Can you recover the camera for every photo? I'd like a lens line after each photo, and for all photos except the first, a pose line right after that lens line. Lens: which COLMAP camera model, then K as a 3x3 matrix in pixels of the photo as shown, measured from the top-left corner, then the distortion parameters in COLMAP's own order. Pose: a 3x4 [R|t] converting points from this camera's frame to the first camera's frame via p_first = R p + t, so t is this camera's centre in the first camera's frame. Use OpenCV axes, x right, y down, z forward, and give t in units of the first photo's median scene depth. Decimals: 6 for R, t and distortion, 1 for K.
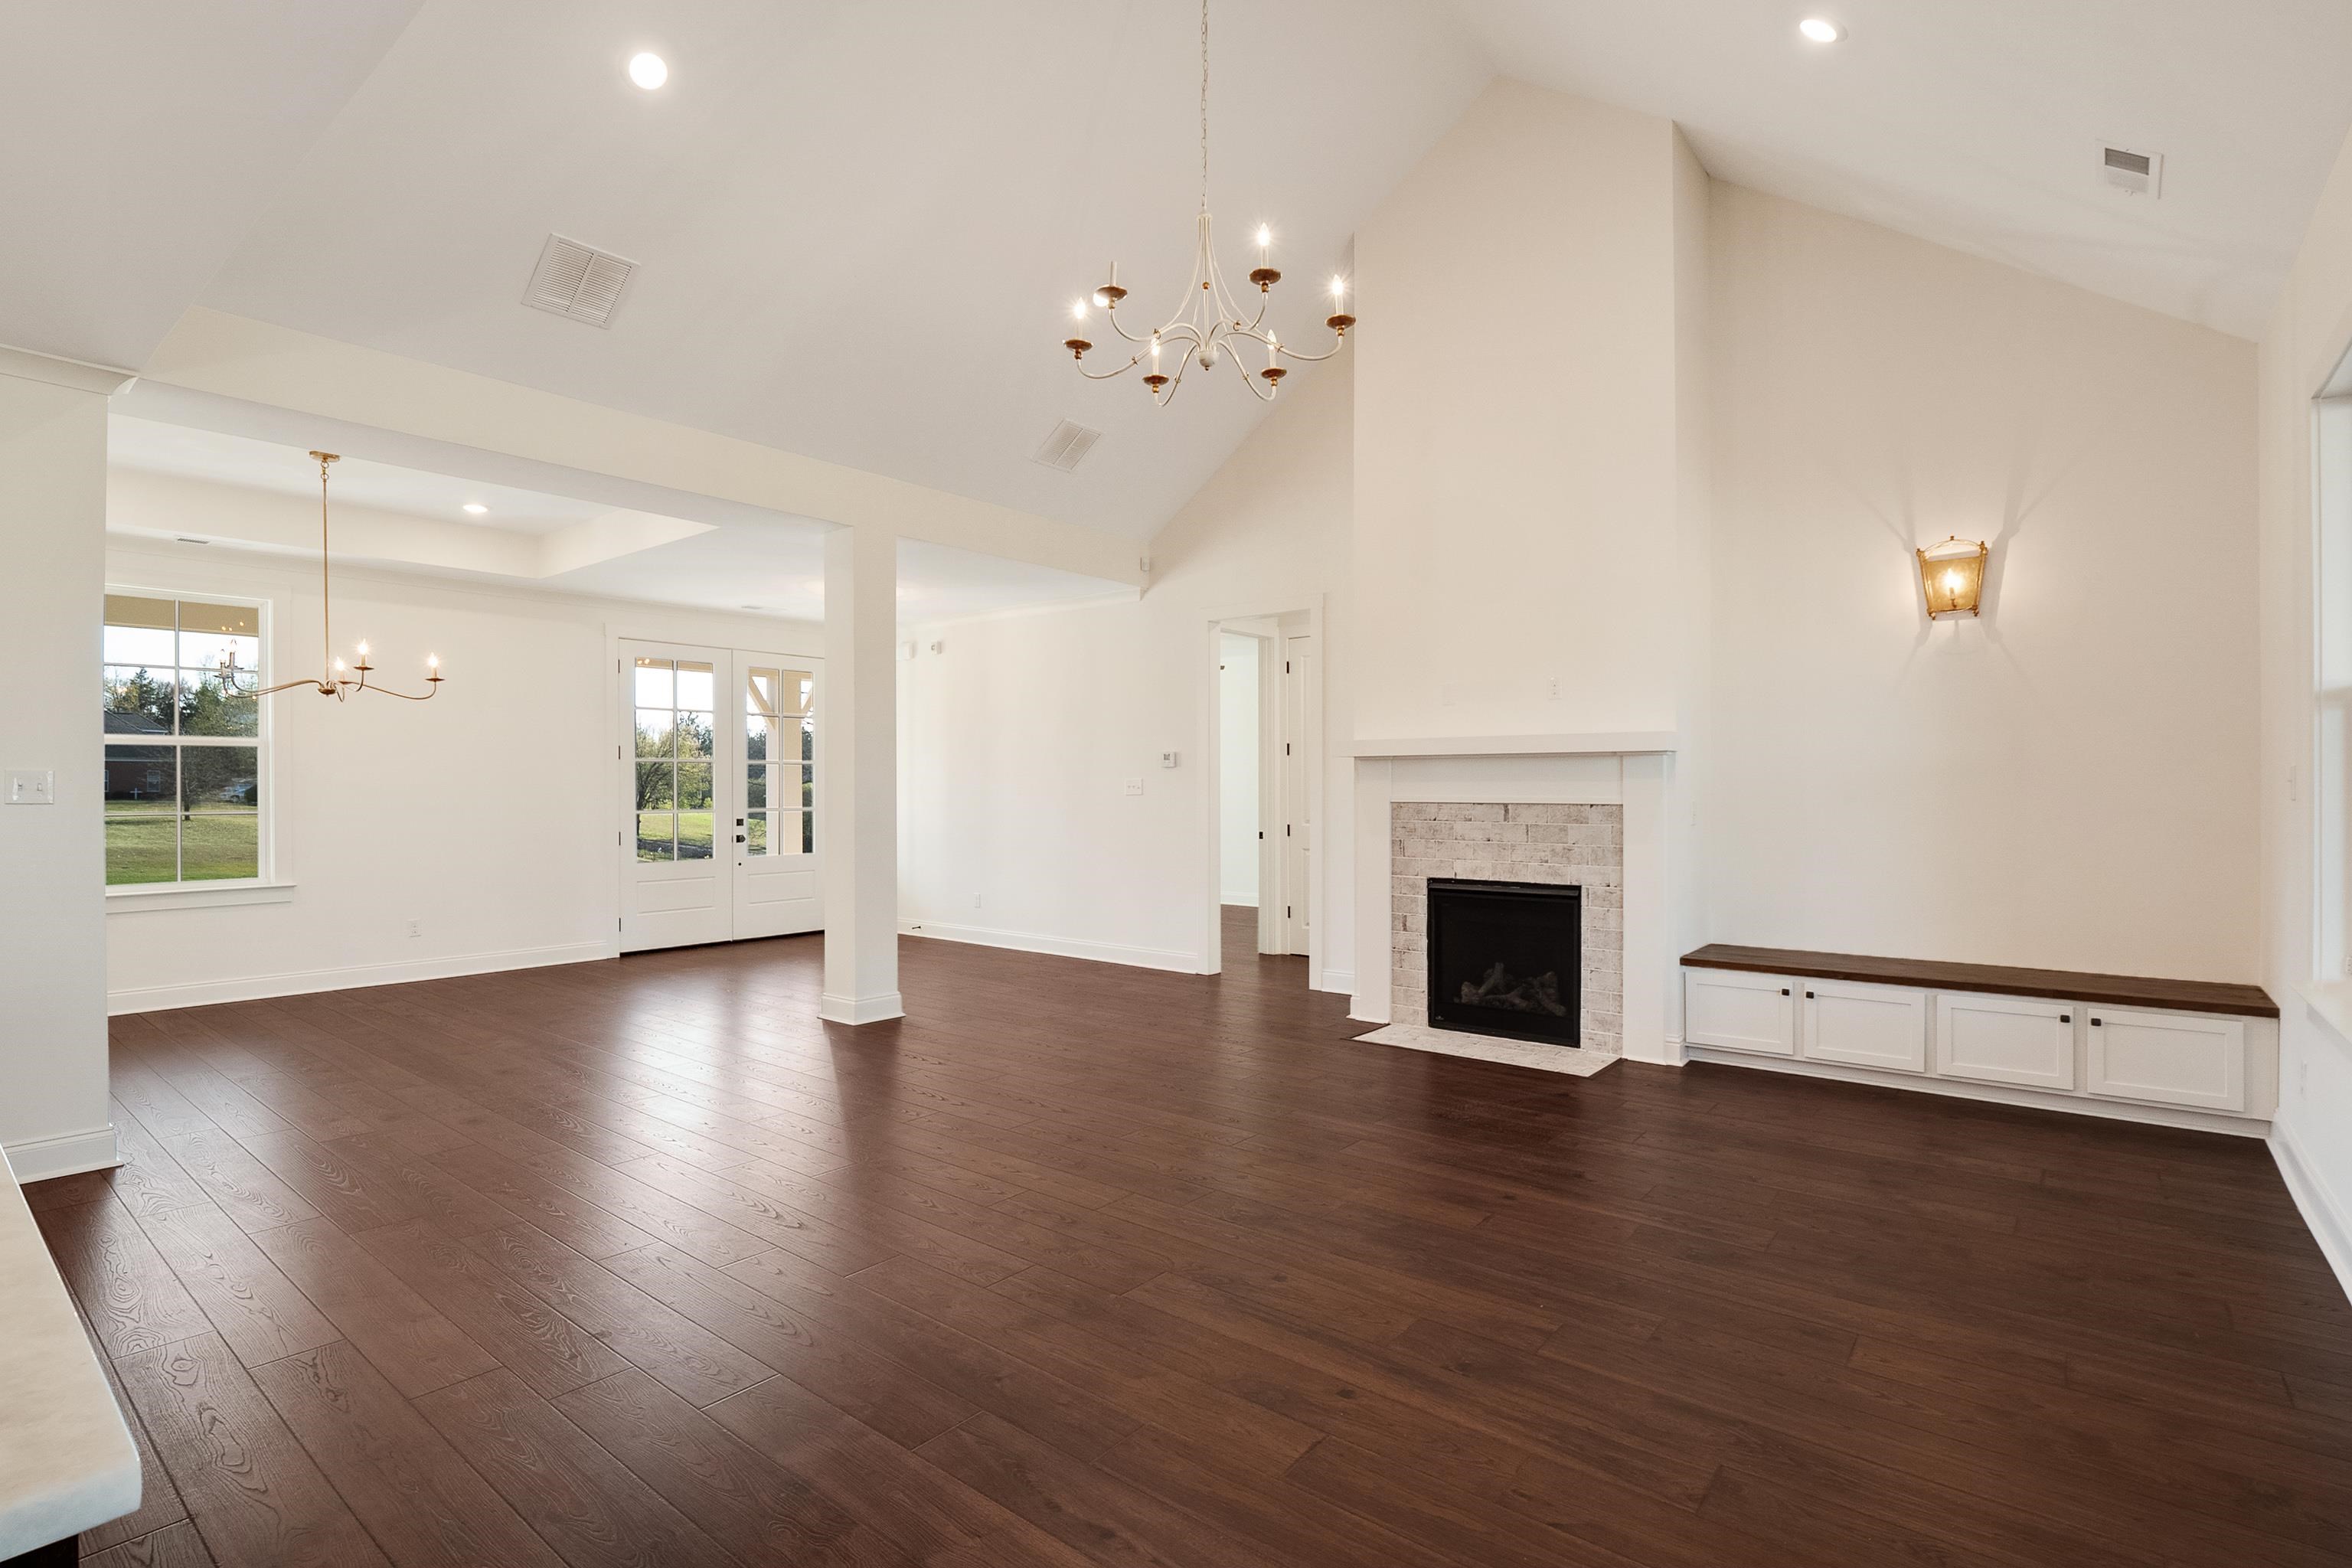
lens RADIAL K [[1131.1, 0, 1177.8], [0, 1131.1, 781.7], [0, 0, 1]] dist [0.000384, -0.003129]
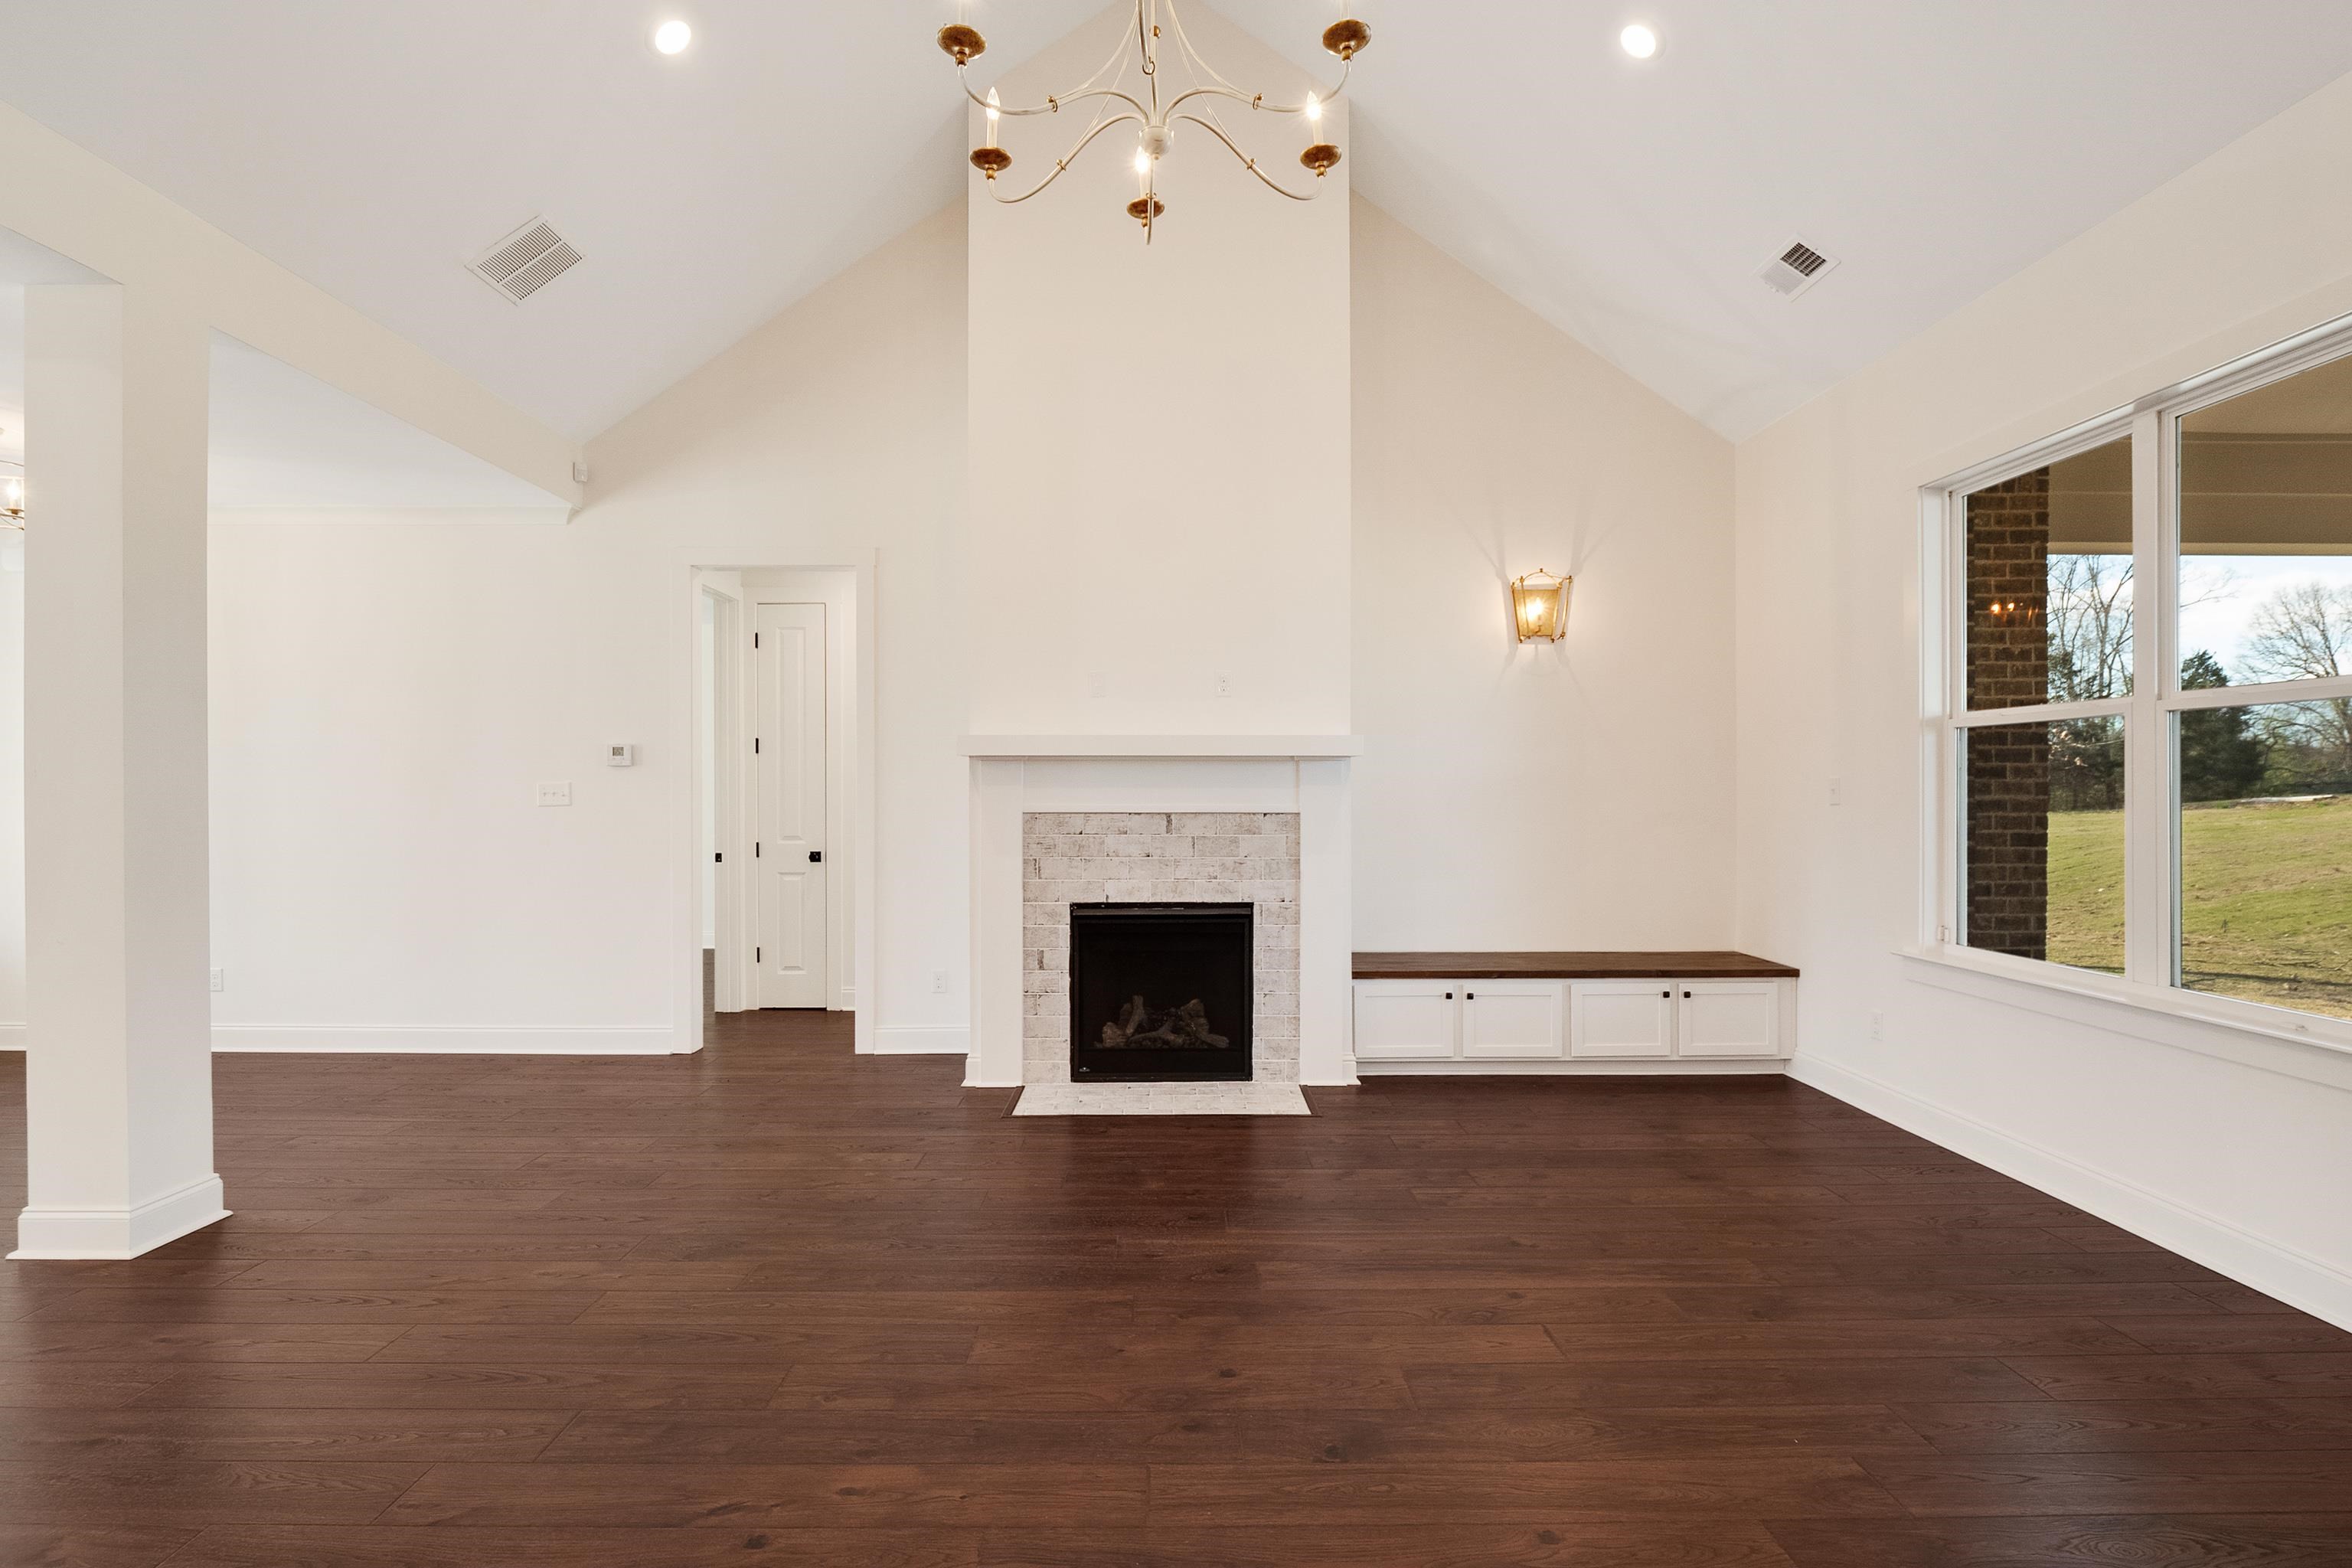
lens RADIAL K [[1131.1, 0, 1176.0], [0, 1131.1, 787.8], [0, 0, 1]] dist [0.000384, -0.003129]
pose [[0.772965, 0.003012, 0.634442, -0.256574], [-0.003445, 0.999994, -0.000551, 0.000372], [-0.634440, -0.001760, 0.772970, 0.318993]]
